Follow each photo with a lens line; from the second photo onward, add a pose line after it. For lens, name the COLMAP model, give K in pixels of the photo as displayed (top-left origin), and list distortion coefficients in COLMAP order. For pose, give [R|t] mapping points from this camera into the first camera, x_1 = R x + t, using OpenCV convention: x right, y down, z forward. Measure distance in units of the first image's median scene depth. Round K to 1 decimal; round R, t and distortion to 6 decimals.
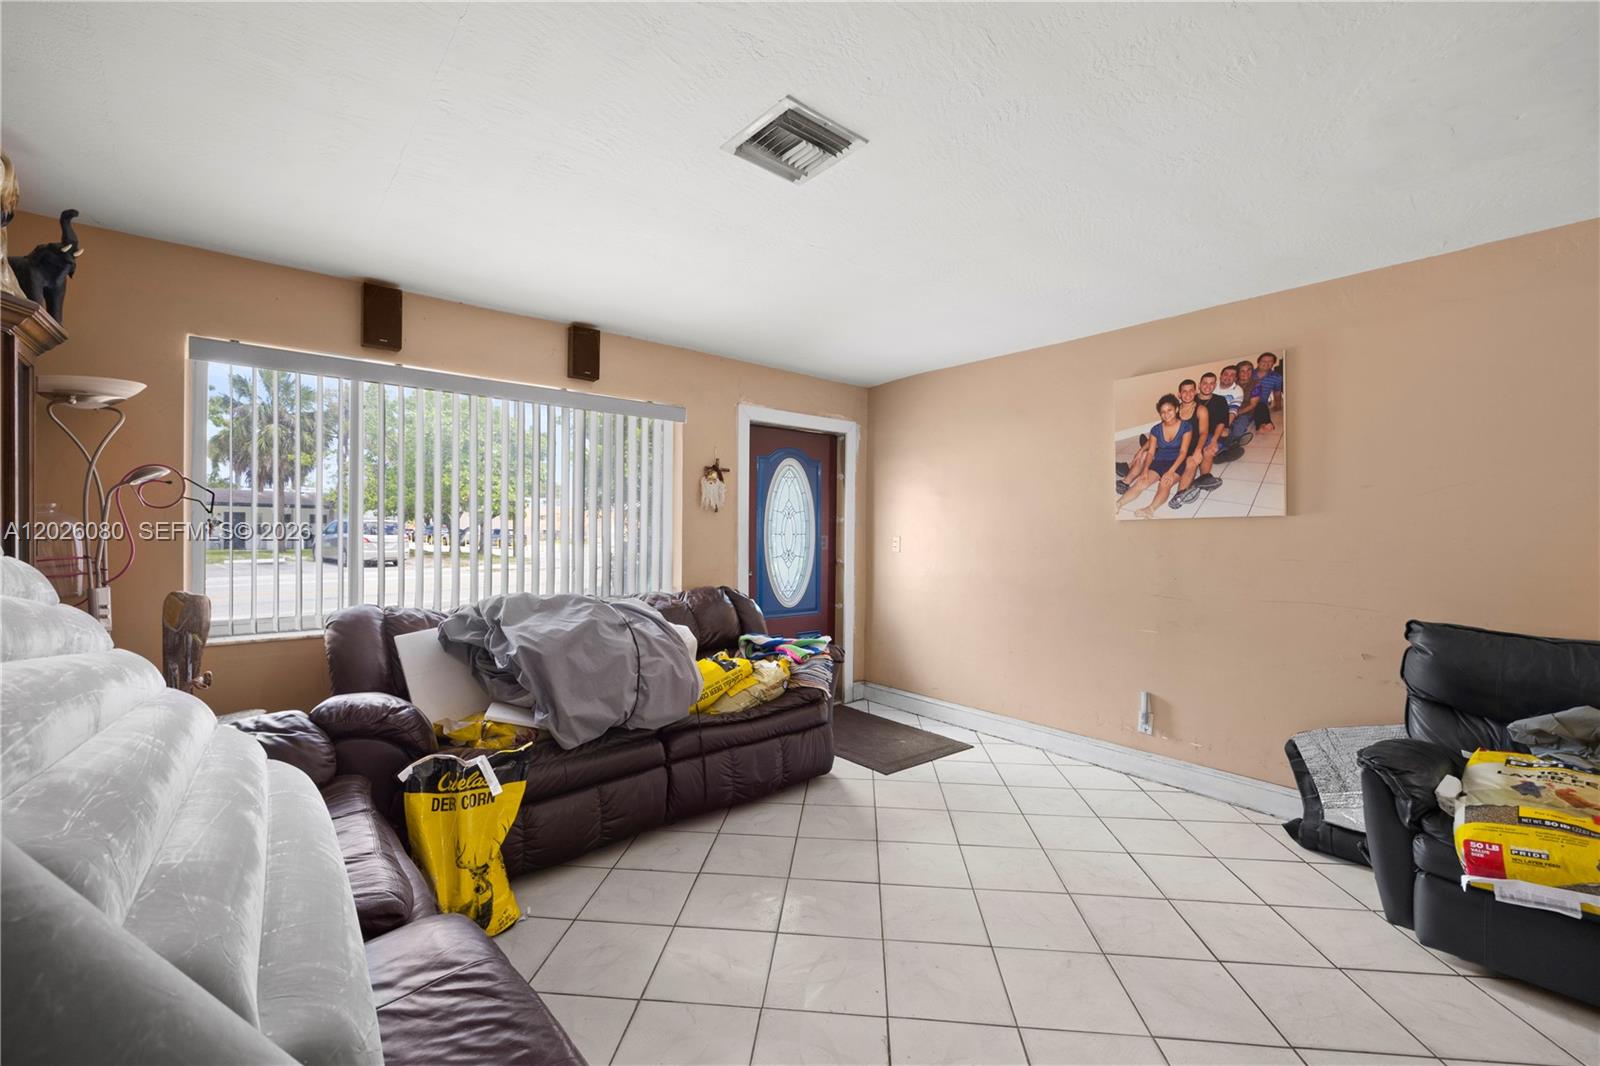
lens RADIAL K [[675.3, 0, 800.0], [0, 675.3, 533.0], [0, 0, 1]] dist [0.000125, 0.000018]
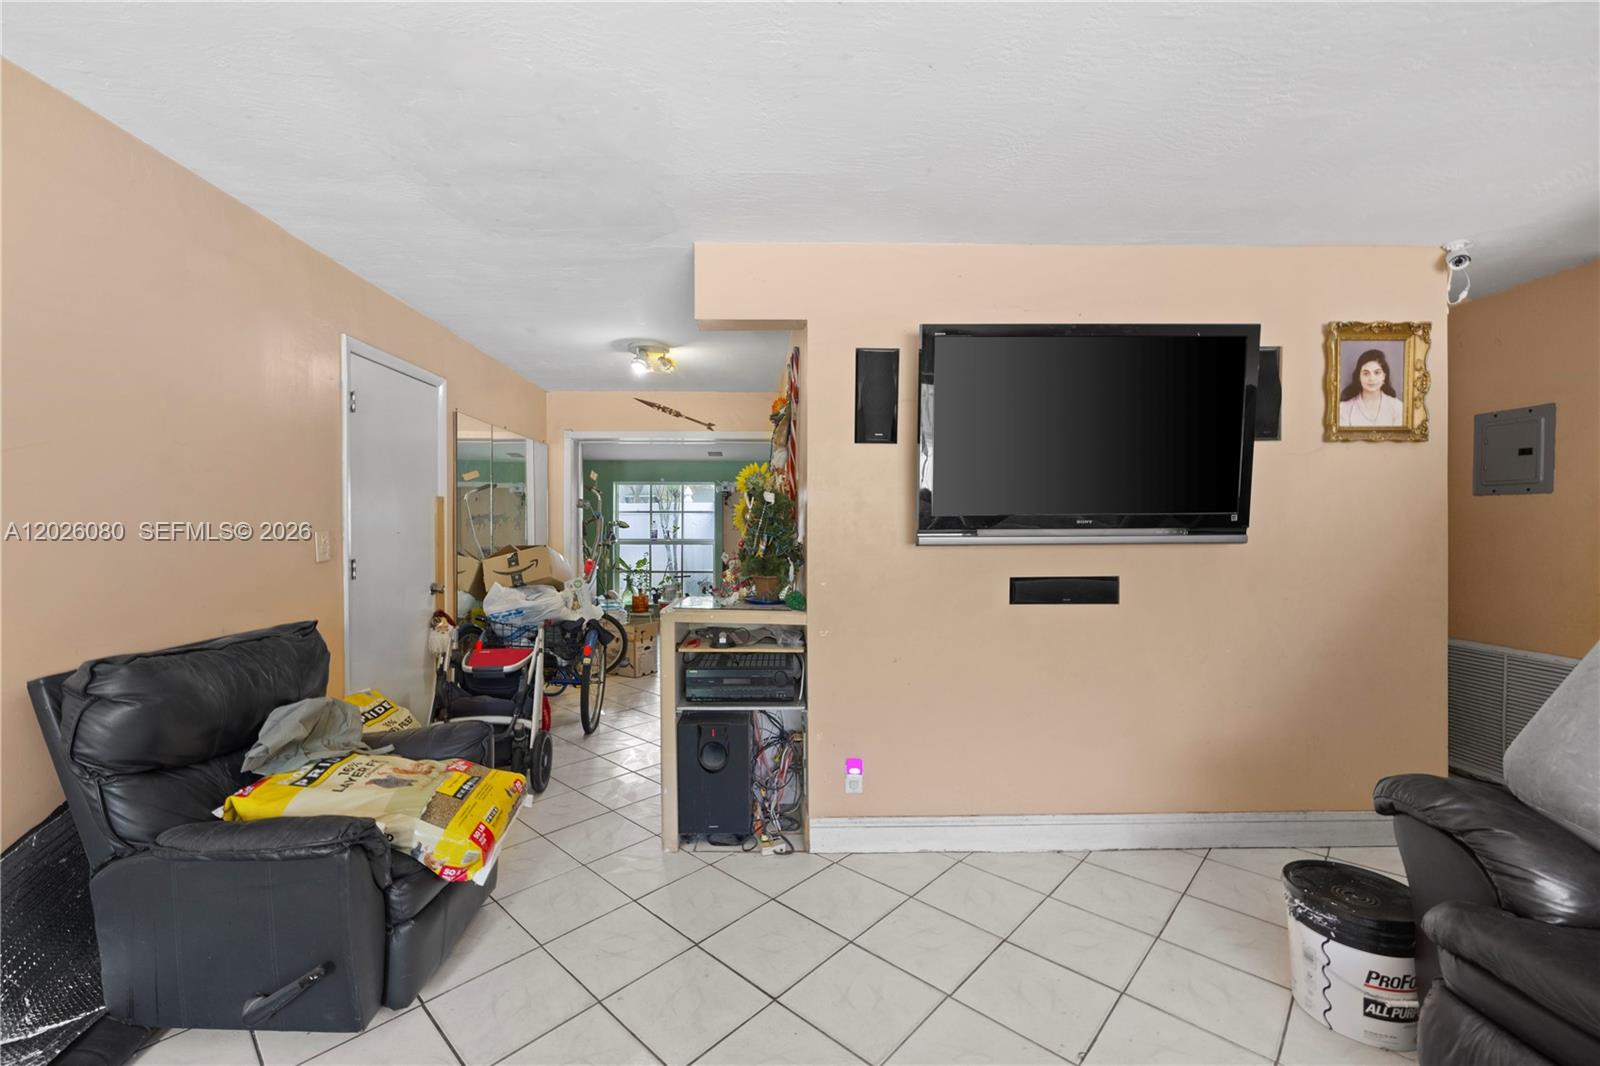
lens RADIAL K [[658.1, 0, 798.4], [0, 658.1, 528.8], [0, 0, 1]] dist [-0.000287, 0.000193]
pose [[-0.777364, -0.006966, 0.629013, 0.017099], [-0.002175, 0.999962, 0.008385, 0.001169], [-0.629047, 0.005150, -0.777350, 0.829453]]
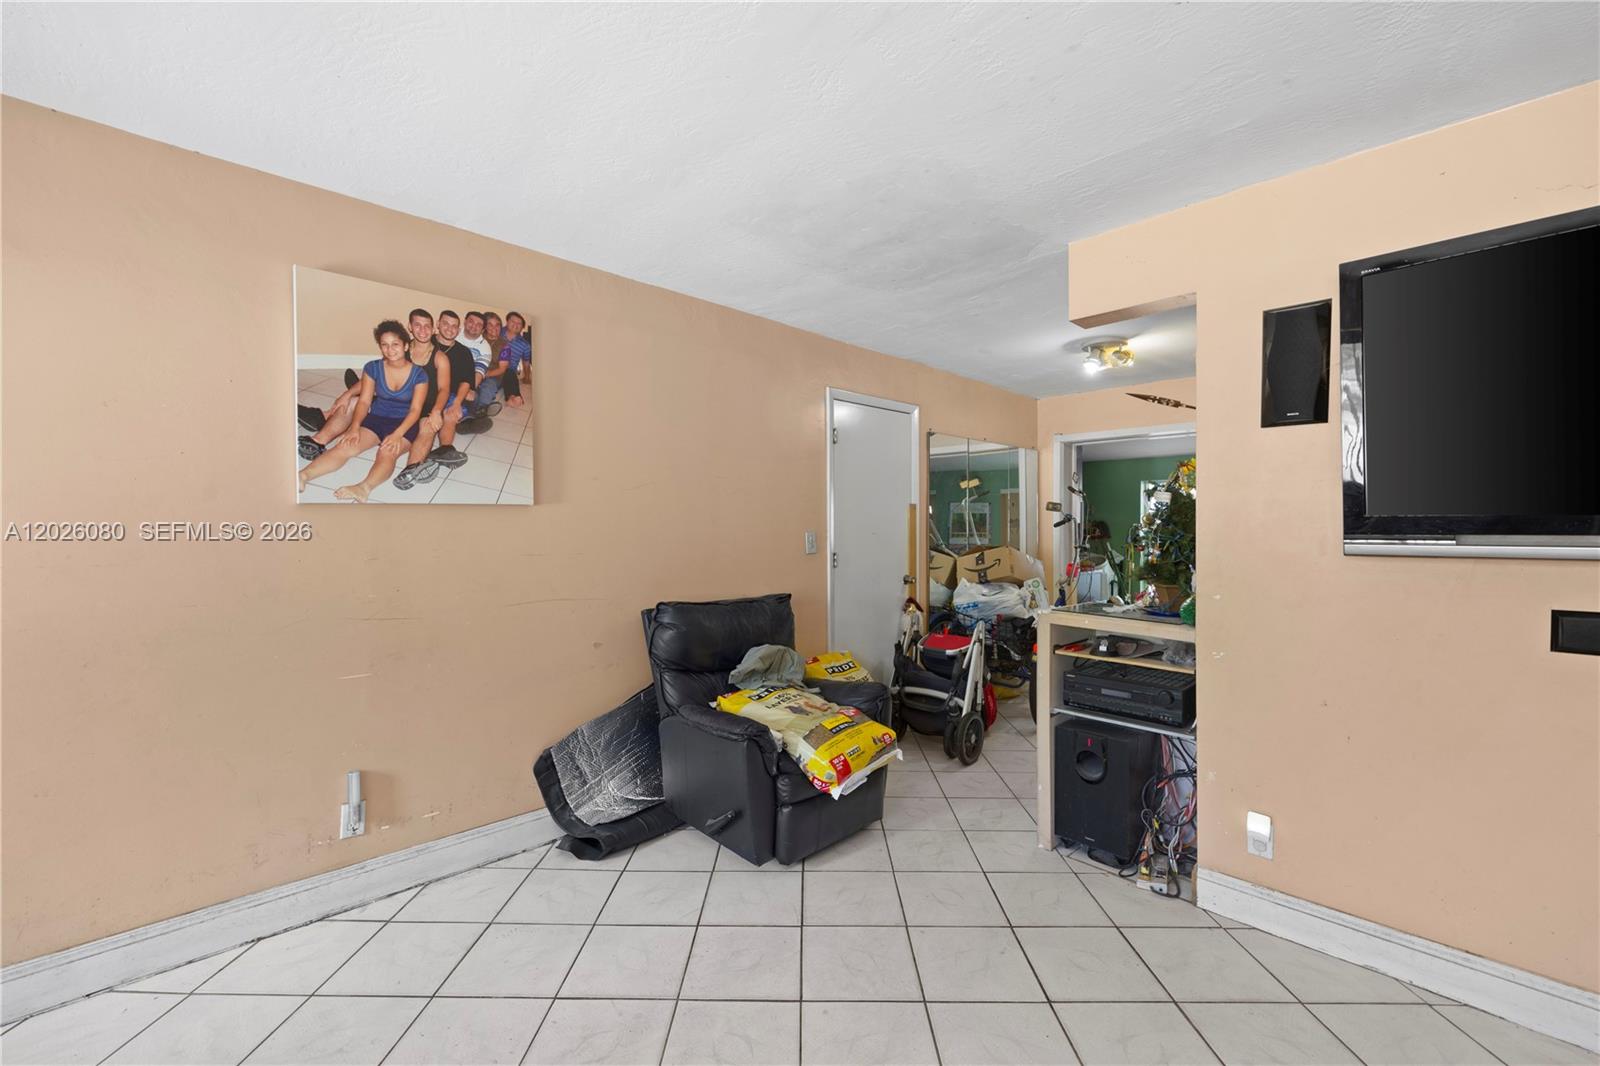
lens RADIAL K [[658.1, 0, 798.4], [0, 658.1, 528.8], [0, 0, 1]] dist [-0.000287, 0.000193]
pose [[-0.078892, -0.006451, 0.996862, -0.154134], [-0.000680, 0.999979, 0.006417, -0.000113], [-0.996883, -0.000171, -0.078894, 0.669254]]
